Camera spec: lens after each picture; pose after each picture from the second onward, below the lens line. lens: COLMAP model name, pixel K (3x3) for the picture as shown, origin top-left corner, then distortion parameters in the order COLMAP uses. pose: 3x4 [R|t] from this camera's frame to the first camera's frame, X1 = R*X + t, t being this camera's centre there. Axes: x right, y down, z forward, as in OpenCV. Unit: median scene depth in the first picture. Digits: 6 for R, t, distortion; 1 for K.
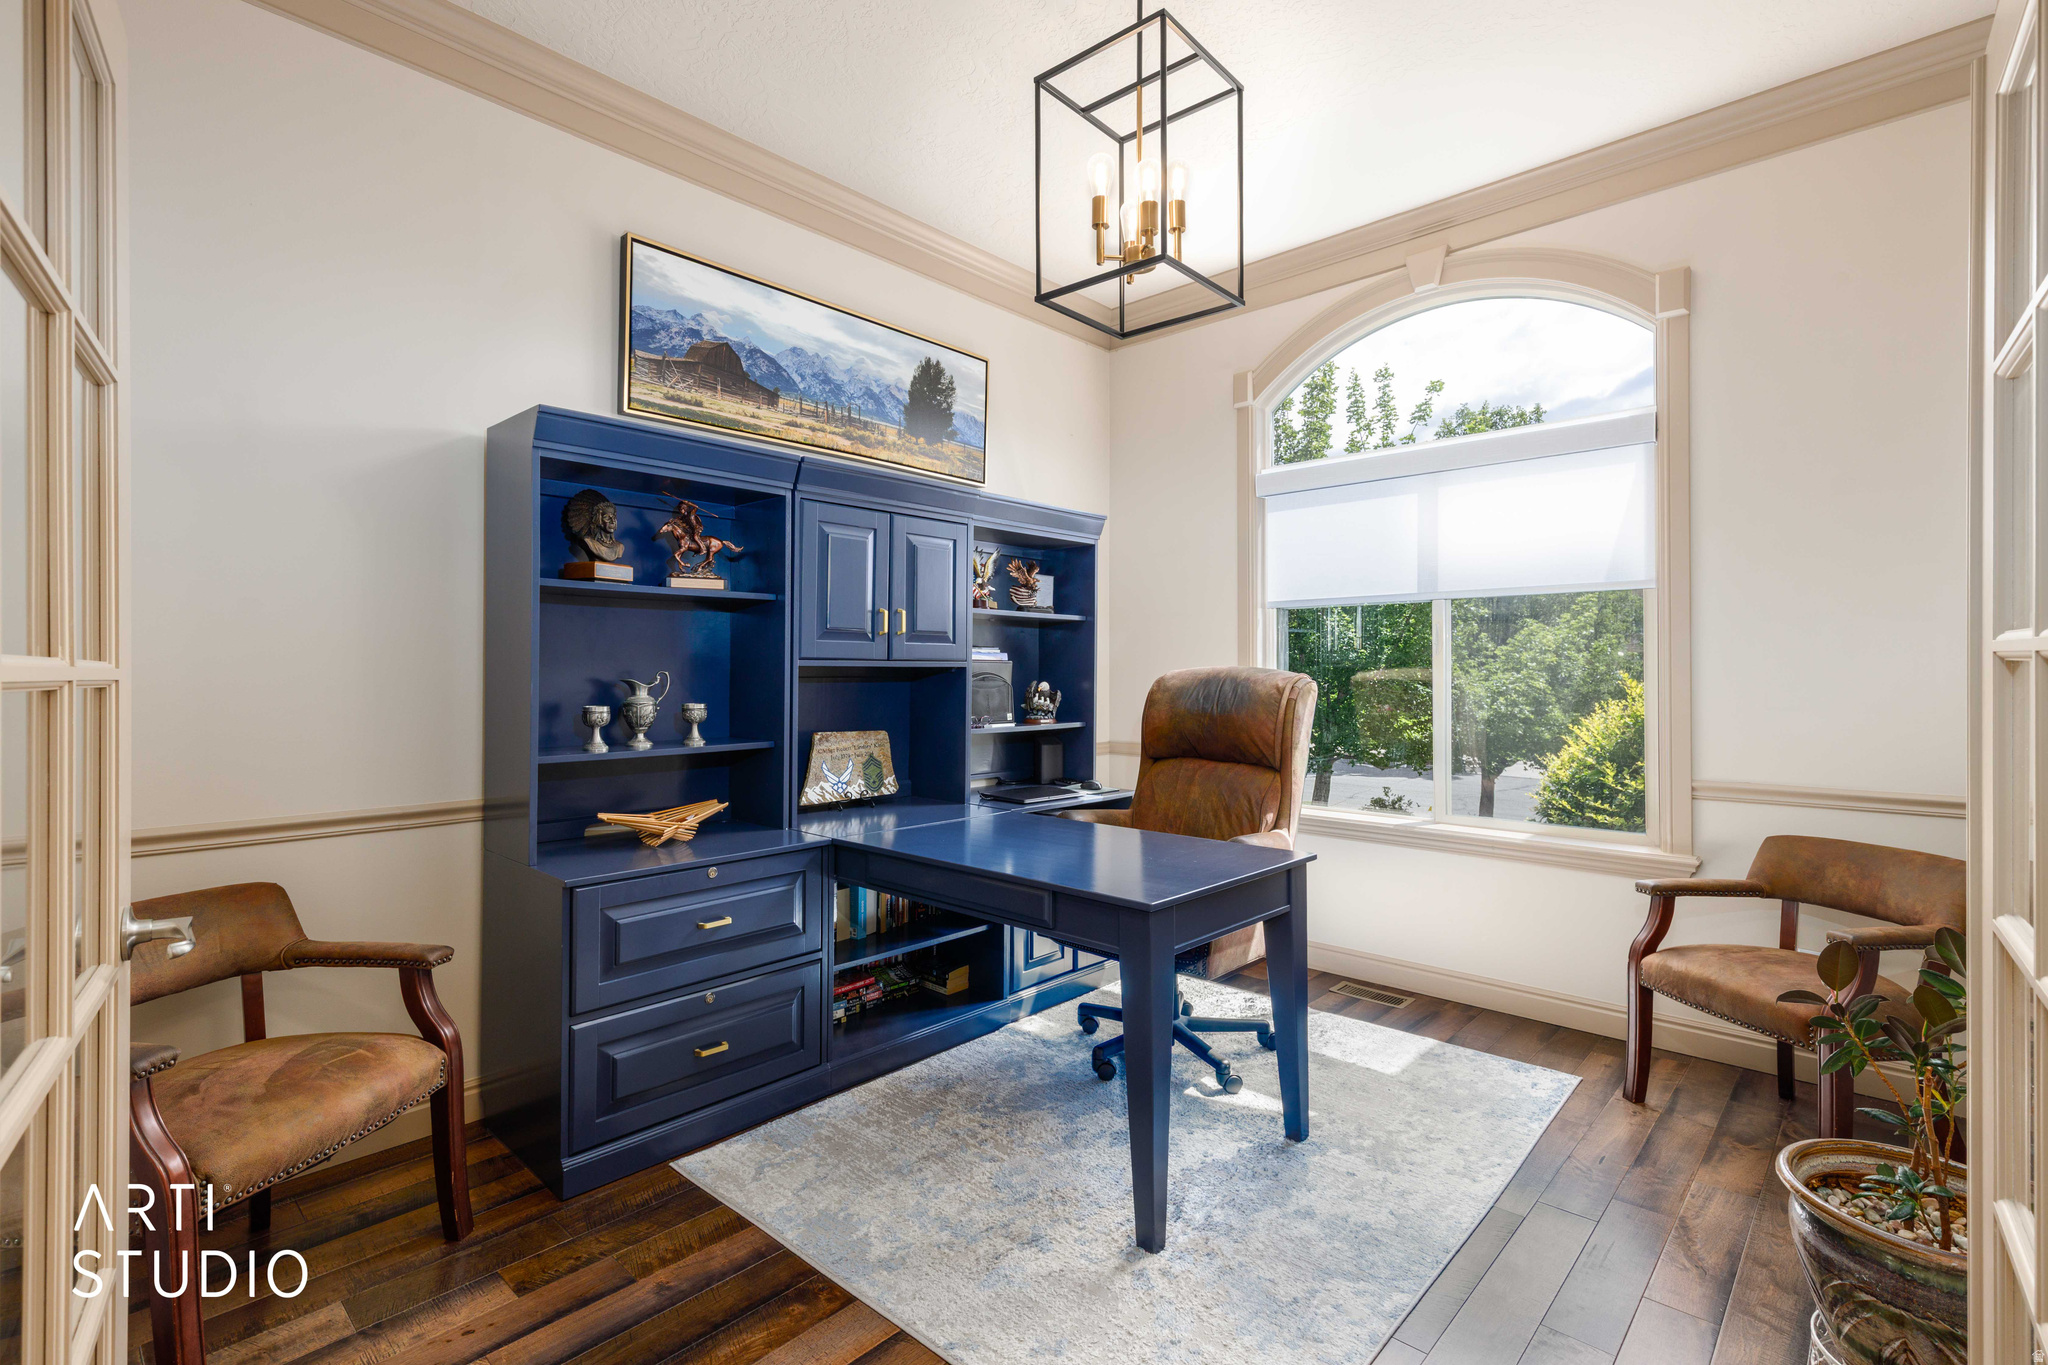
lens RADIAL K [[938.9, 0, 1021.2], [0, 938.9, 669.4], [0, 0, 1]] dist [-0.000273, 0.000718]
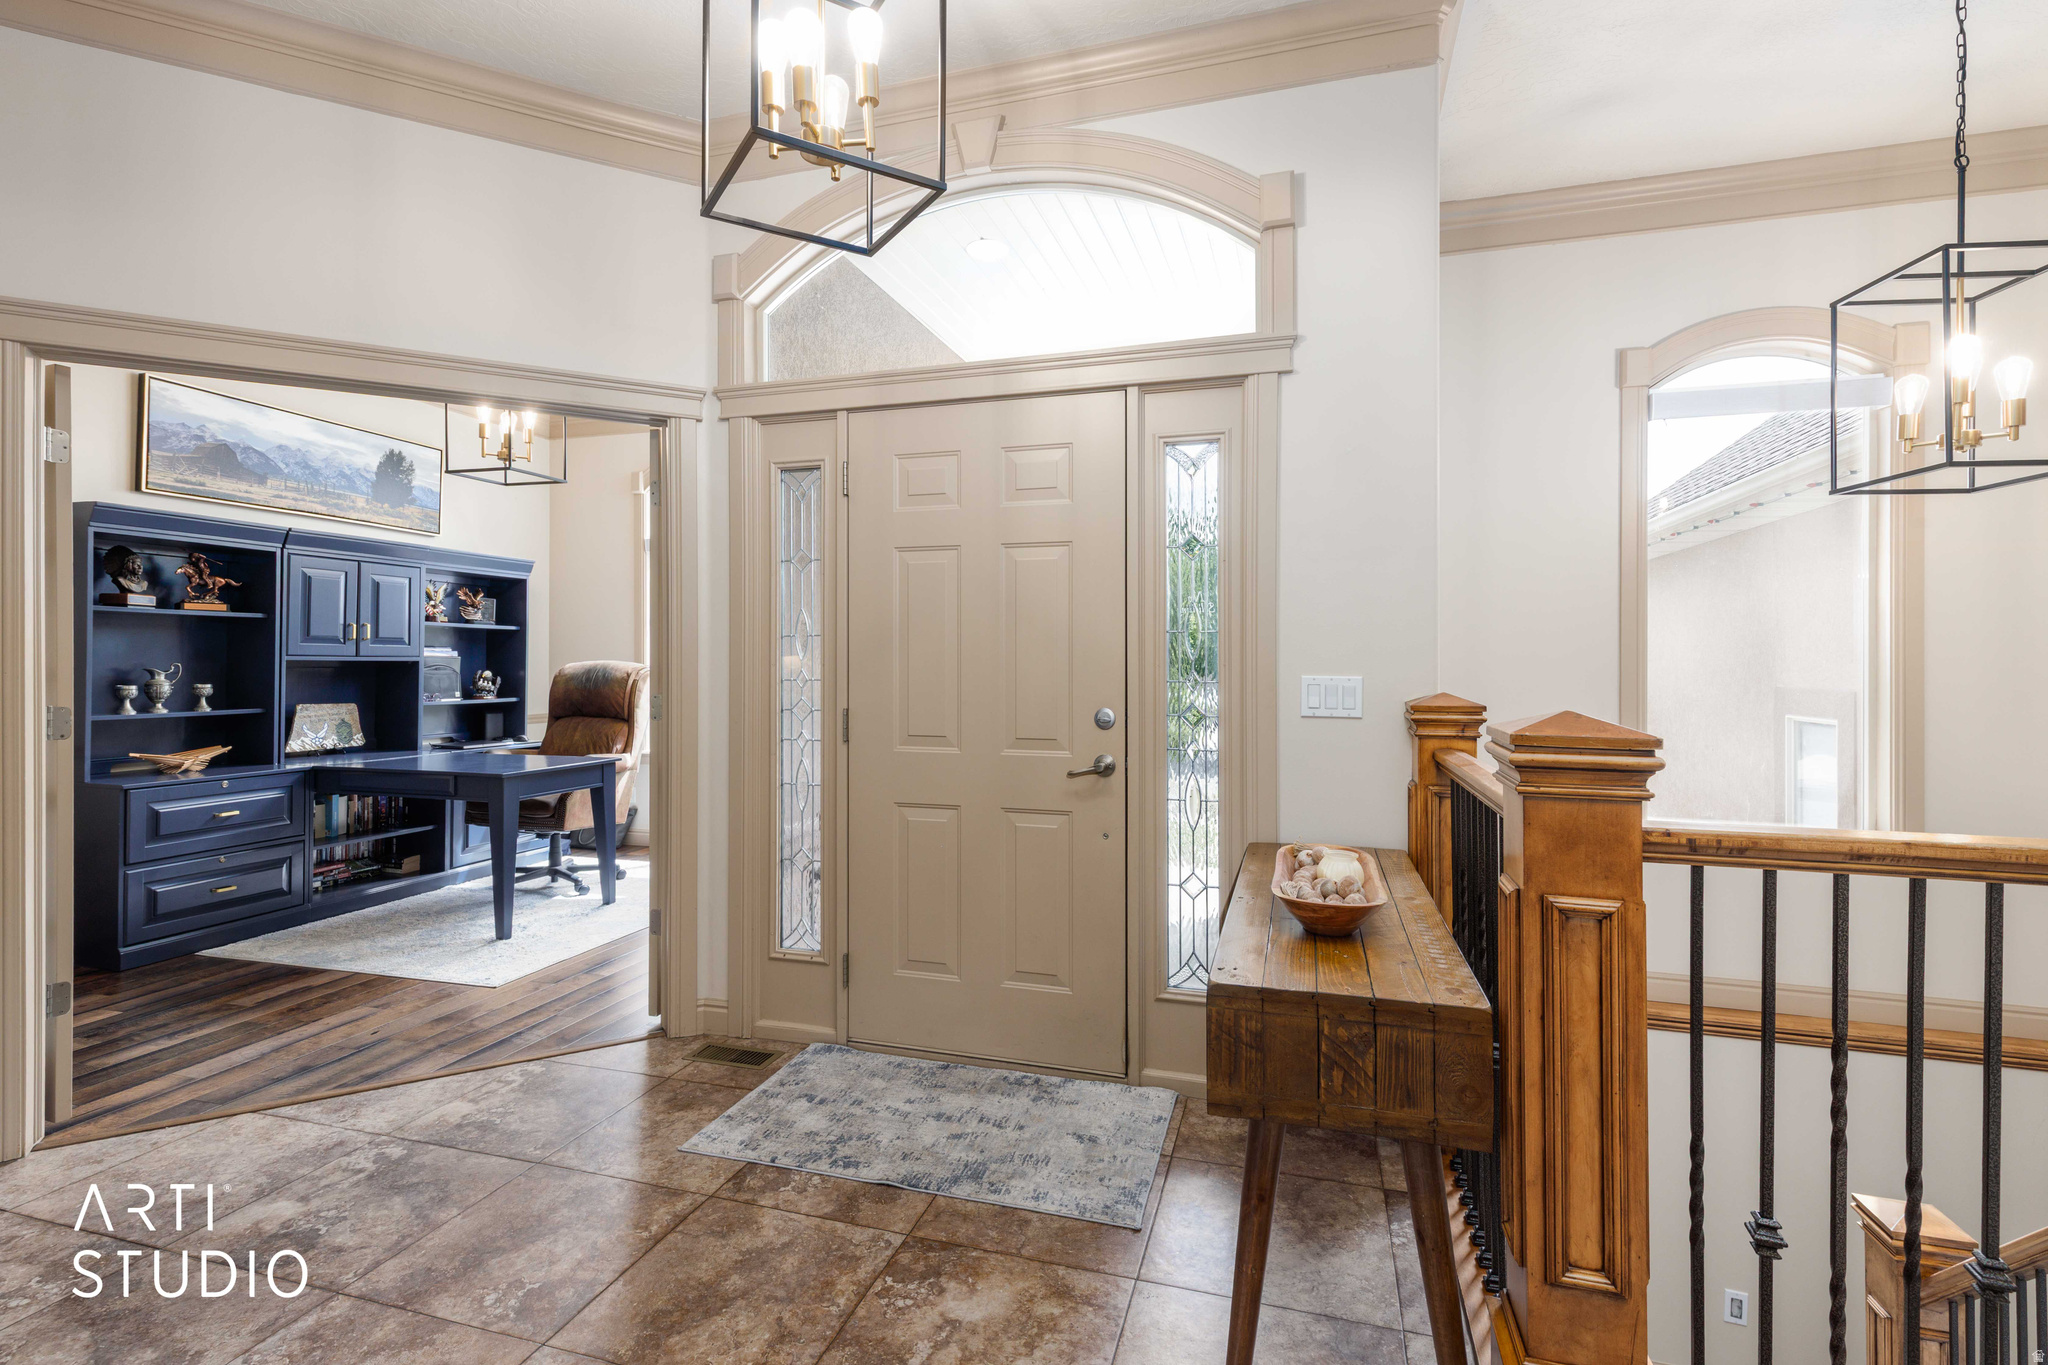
lens RADIAL K [[938.9, 0, 1027.4], [0, 938.9, 661.6], [0, 0, 1]] dist [-0.000273, 0.000718]
pose [[0.894074, 0.001977, 0.447915, 0.154460], [-0.001896, 0.999998, -0.000628, -0.002249], [-0.447915, -0.000287, 0.894076, -0.881239]]
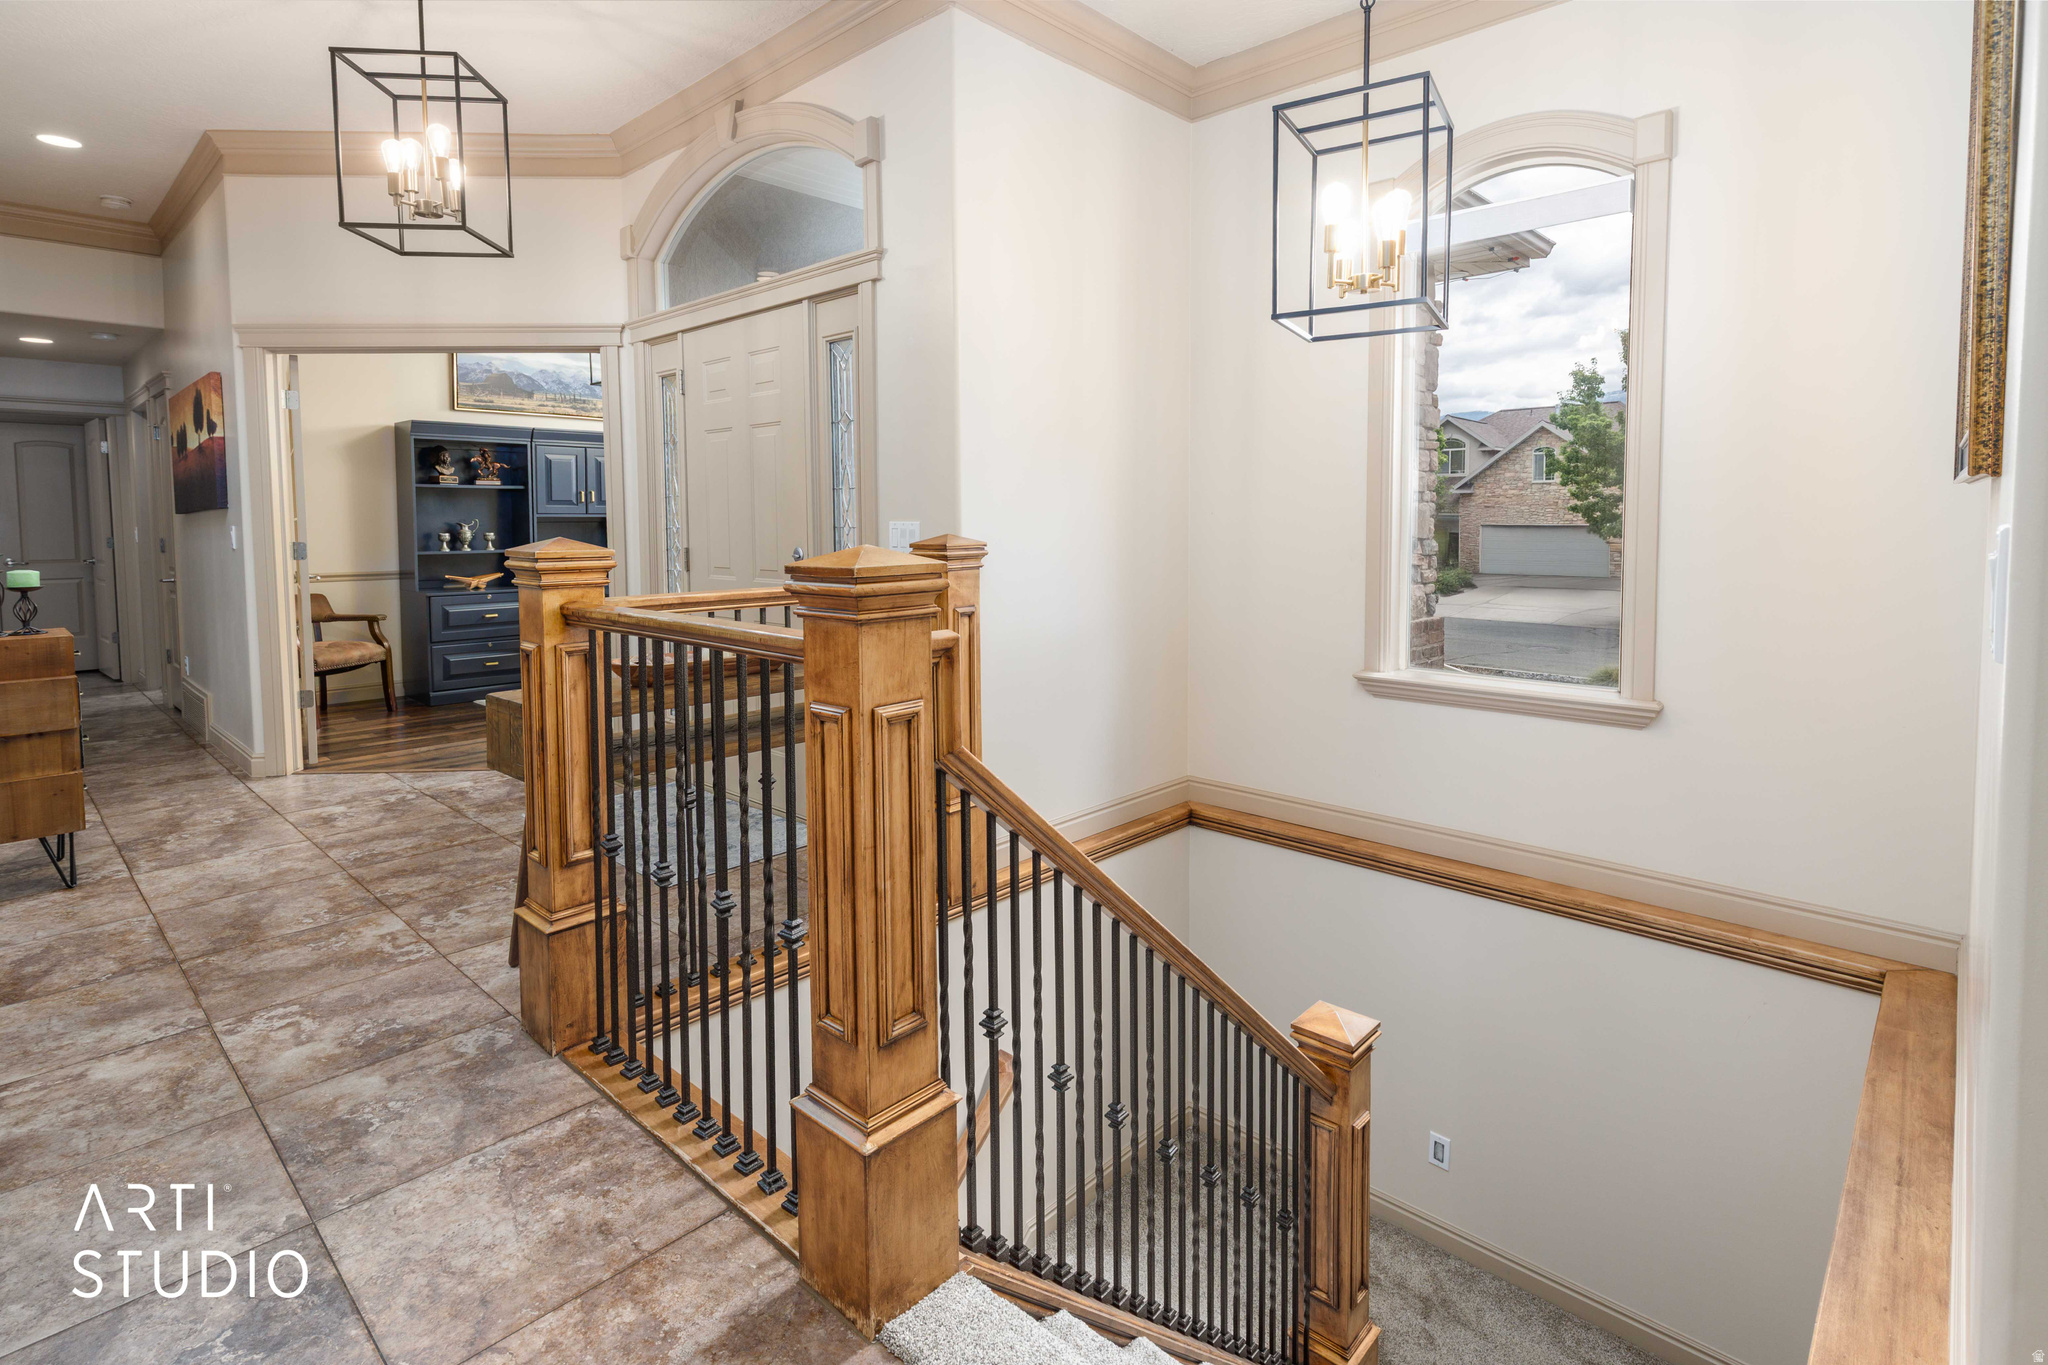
lens RADIAL K [[986.6, 0, 1062.9], [0, 986.6, 577.6], [0, 0, 1]] dist [-0.001620, 0.001149]
pose [[0.999649, -0.007715, 0.025331, 0.929123], [0.006194, 0.998203, 0.059607, 0.008133], [-0.025746, -0.059429, 0.997900, -1.376416]]
